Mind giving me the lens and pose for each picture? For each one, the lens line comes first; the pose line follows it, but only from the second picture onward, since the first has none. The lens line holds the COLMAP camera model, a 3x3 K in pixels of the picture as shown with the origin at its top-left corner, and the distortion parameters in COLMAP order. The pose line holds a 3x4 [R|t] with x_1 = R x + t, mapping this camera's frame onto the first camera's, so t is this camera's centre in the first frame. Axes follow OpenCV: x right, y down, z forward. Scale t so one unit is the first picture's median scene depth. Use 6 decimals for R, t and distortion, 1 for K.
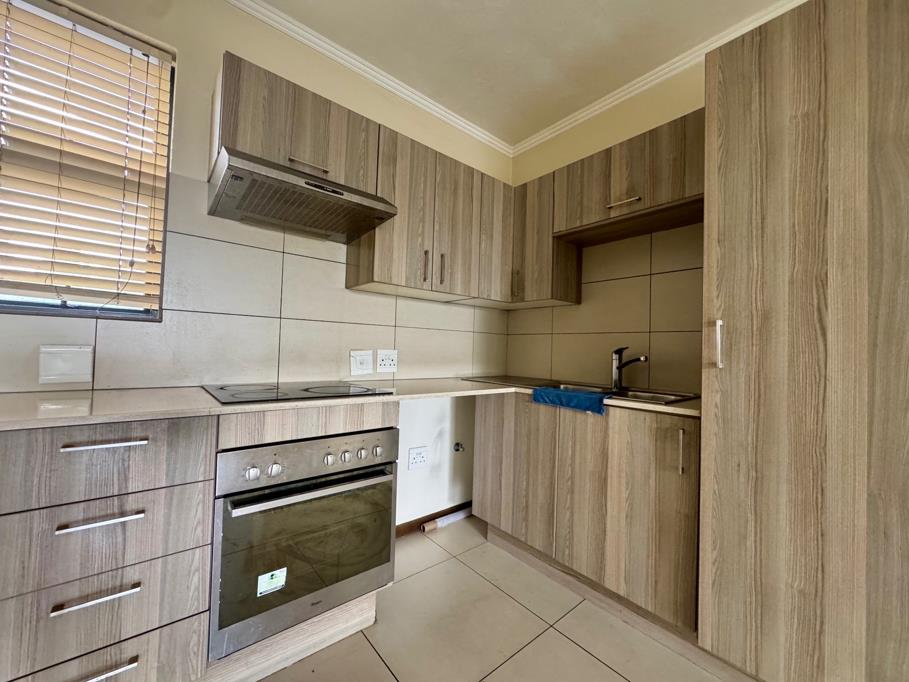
lens RADIAL K [[364.1, 0, 454.5], [0, 364.1, 341.0], [0, 0, 1]] dist [-0.000666, -0.000224]
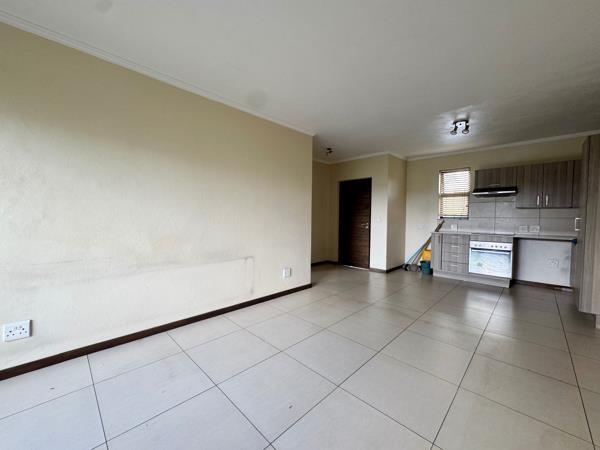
lens RADIAL K [[240.3, 0, 300.0], [0, 240.3, 225.0], [0, 0, 1]] dist [-0.000666, -0.000224]
pose [[0.091561, 0.005741, -0.995783, 2.173088], [0.020913, 0.999752, 0.007687, -0.052398], [0.995580, -0.021529, 0.091419, -1.560477]]
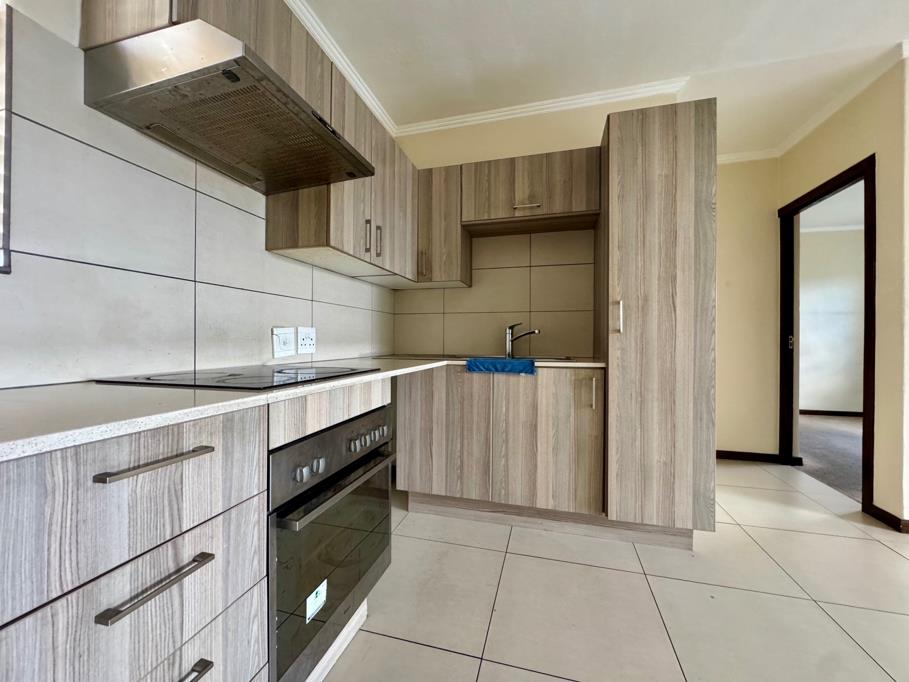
lens RADIAL K [[364.1, 0, 454.5], [0, 364.1, 341.0], [0, 0, 1]] dist [-0.000666, -0.000224]
pose [[0.820982, -0.027994, 0.570267, -0.497210], [0.007010, 0.999216, 0.038960, 0.032095], [-0.570911, -0.027988, 0.820535, 0.116857]]
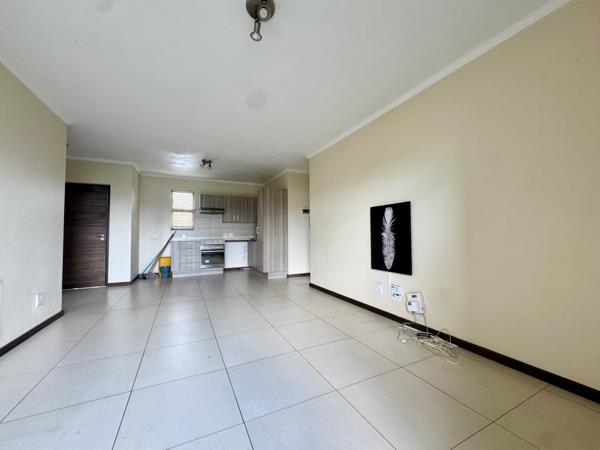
lens RADIAL K [[240.3, 0, 300.0], [0, 240.3, 225.0], [0, 0, 1]] dist [-0.000666, -0.000224]
pose [[0.969951, -0.046639, -0.238788, 2.031943], [0.043406, 0.998881, -0.018783, 0.017165], [0.239397, 0.007854, 0.970890, -2.681433]]
